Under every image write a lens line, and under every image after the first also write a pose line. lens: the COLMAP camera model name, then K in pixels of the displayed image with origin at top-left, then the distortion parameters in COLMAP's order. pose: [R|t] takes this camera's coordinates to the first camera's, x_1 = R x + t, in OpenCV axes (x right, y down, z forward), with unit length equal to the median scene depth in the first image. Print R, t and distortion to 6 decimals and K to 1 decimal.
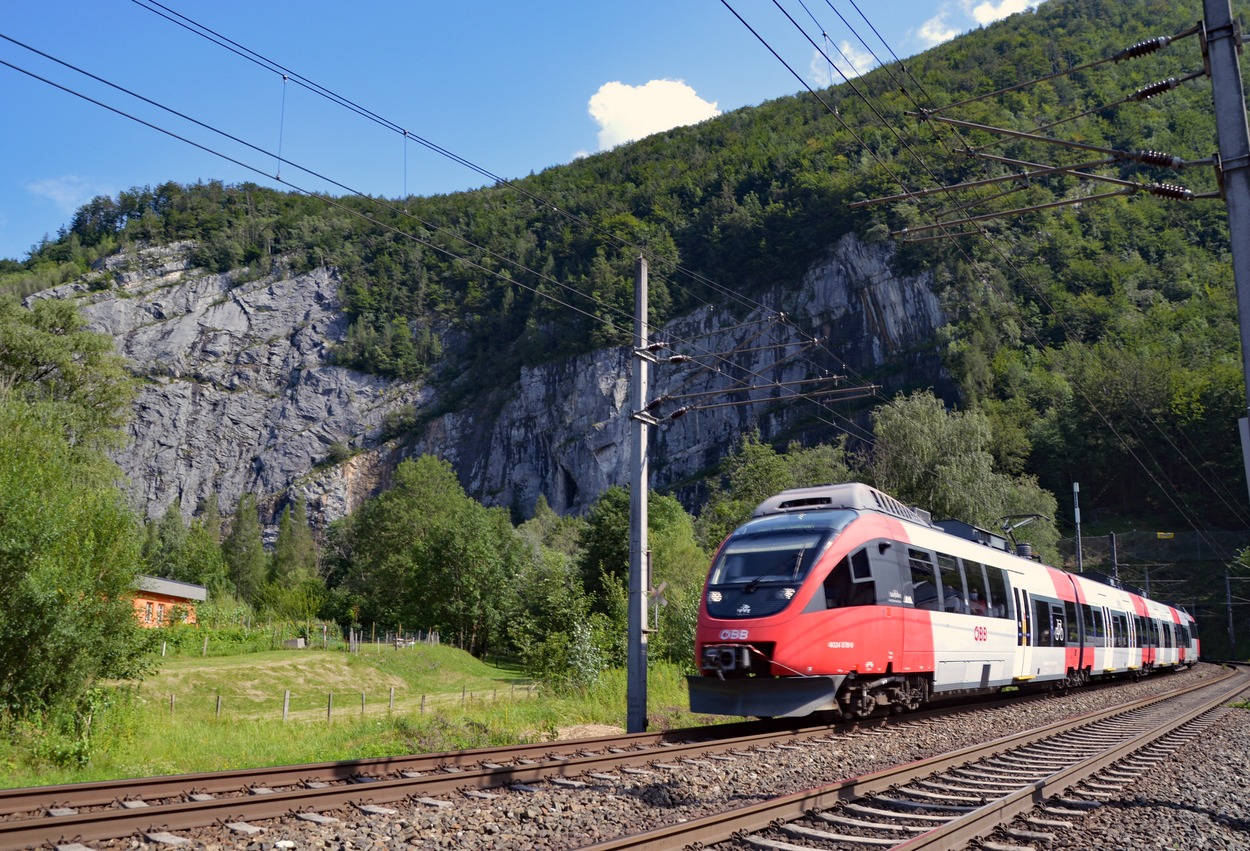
lens RADIAL K [[1050.5, 0, 620.1], [0, 1050.5, 466.4], [0, 0, 1]] dist [-0.141643, 0.083489]
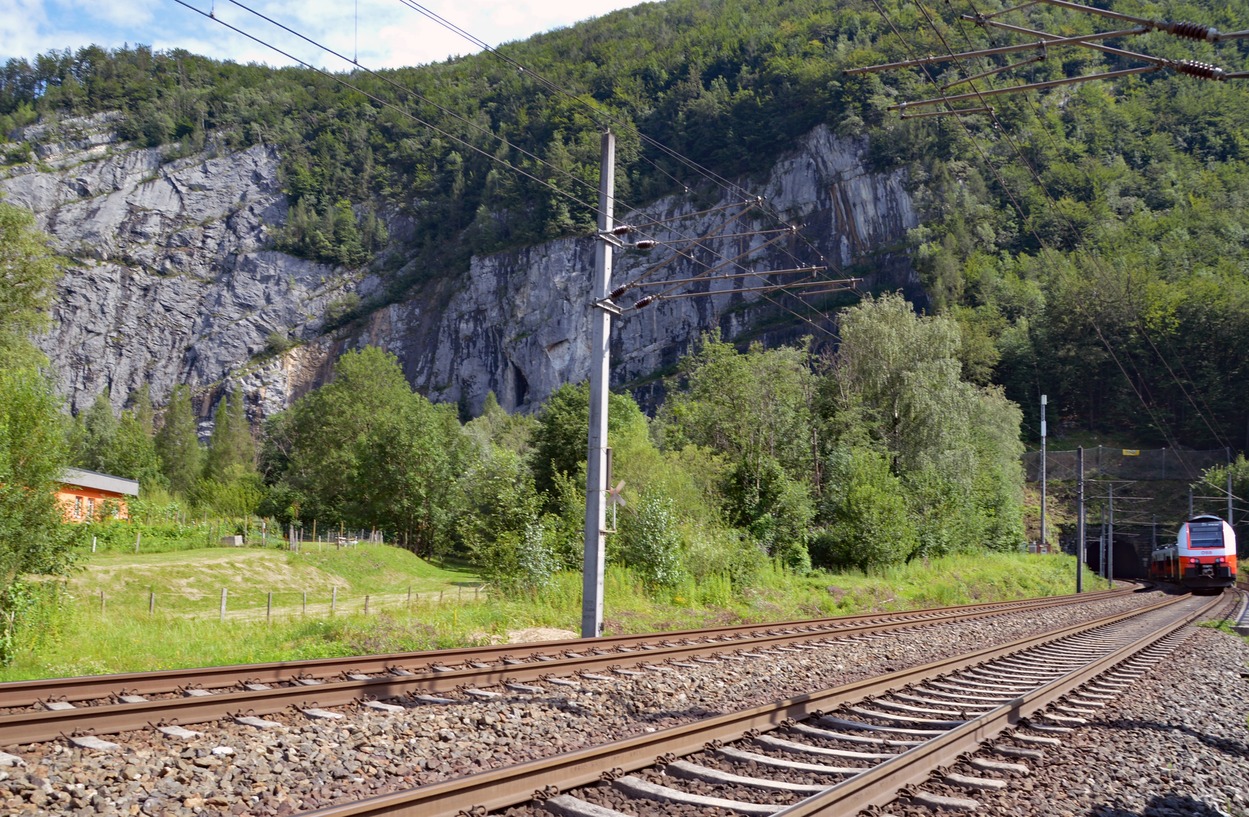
lens RADIAL K [[1087.2, 0, 611.2], [0, 1087.2, 487.7], [0, 0, 1]] dist [-0.137724, 0.082364]
pose [[0.999020, 0.022070, 0.038363, -0.000693], [-0.026240, 0.993380, 0.111838, 0.000642], [-0.035641, -0.112735, 0.992986, 0.002116]]
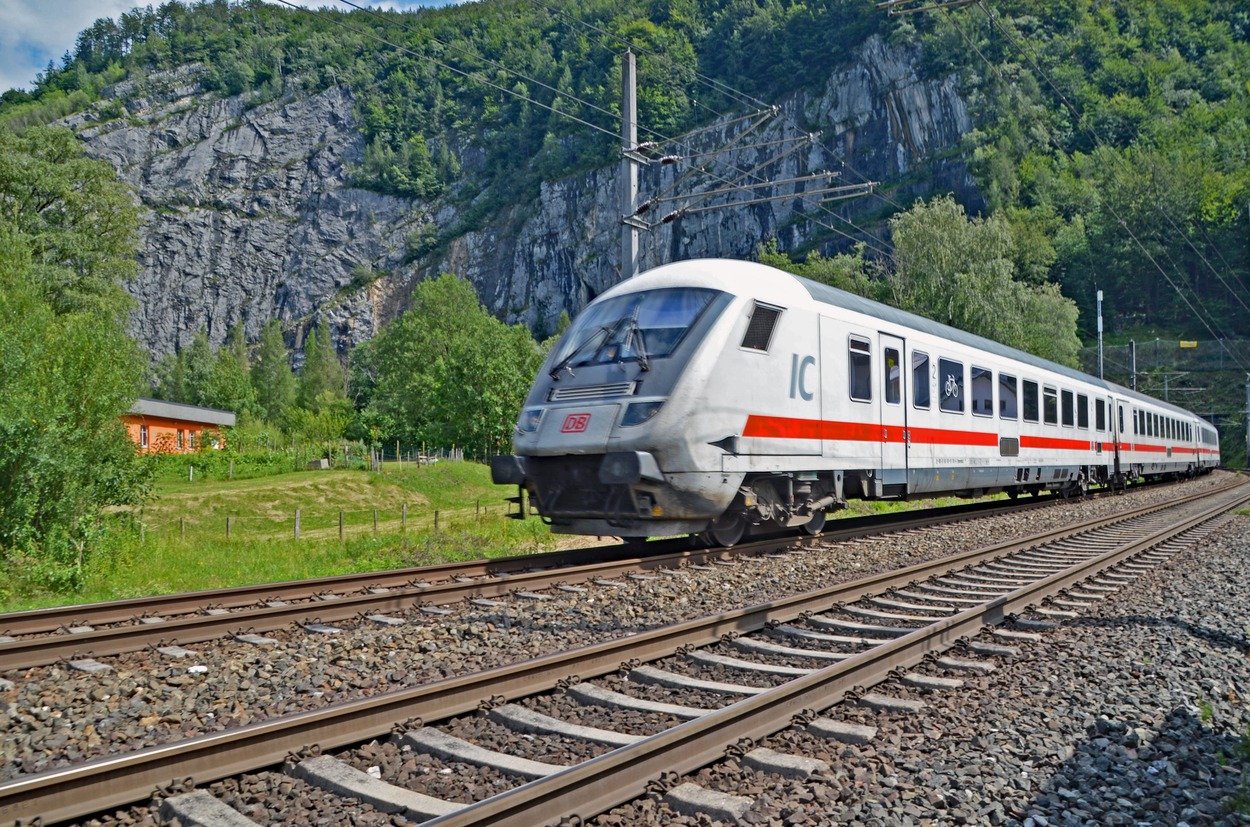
lens RADIAL K [[1031.9, 0, 624.7], [0, 1031.9, 471.8], [0, 0, 1]] dist [-0.138732, 0.081854]
pose [[0.999515, -0.019369, -0.024371, 0.003135], [0.023474, 0.983136, 0.181365, 0.000777], [0.020447, -0.181849, 0.983114, 0.003419]]
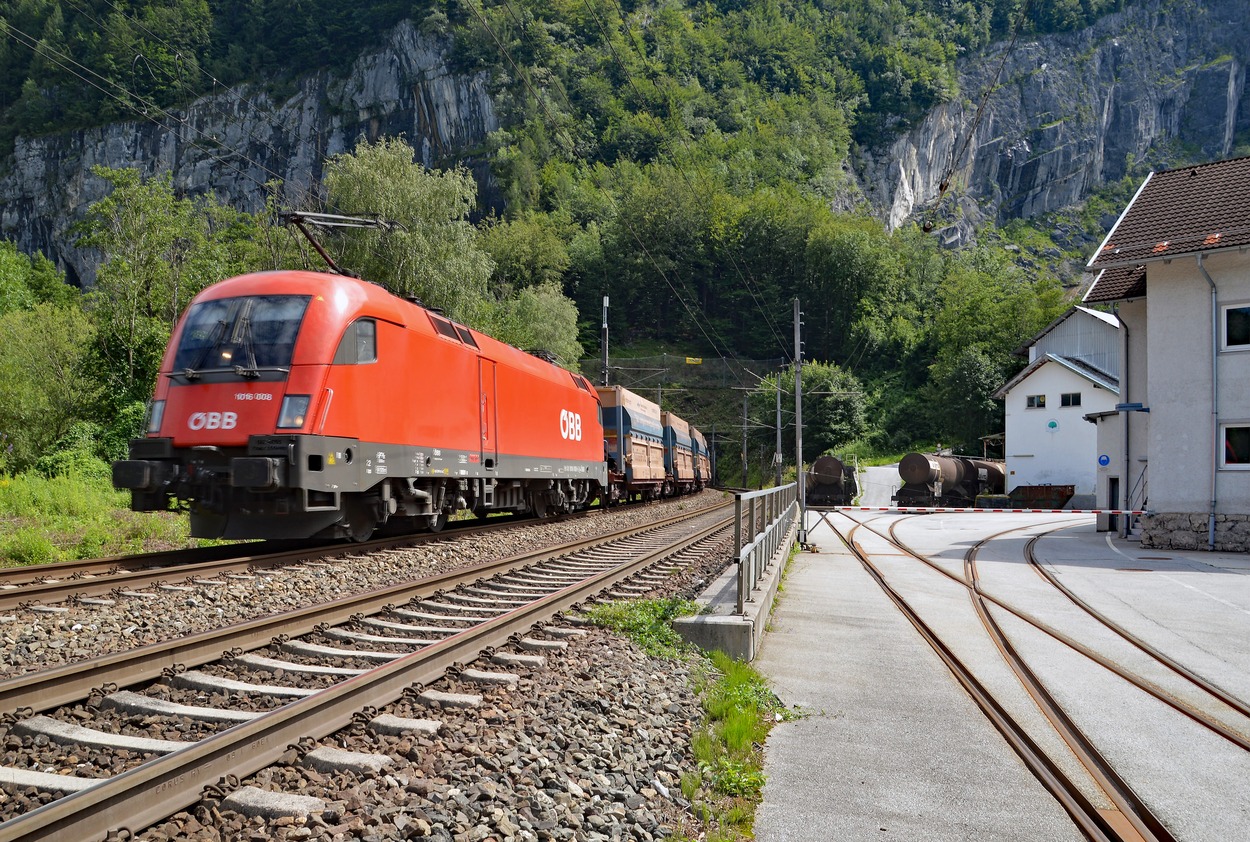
lens RADIAL K [[975.2, 0, 623.0], [0, 975.2, 498.2], [0, 0, 1]] dist [-0.139857, 0.059458]
pose [[0.918101, -0.007773, 0.396271, 0.063933], [-0.073026, 0.979374, 0.188400, 0.016242], [-0.389561, -0.201908, 0.898596, 0.098097]]
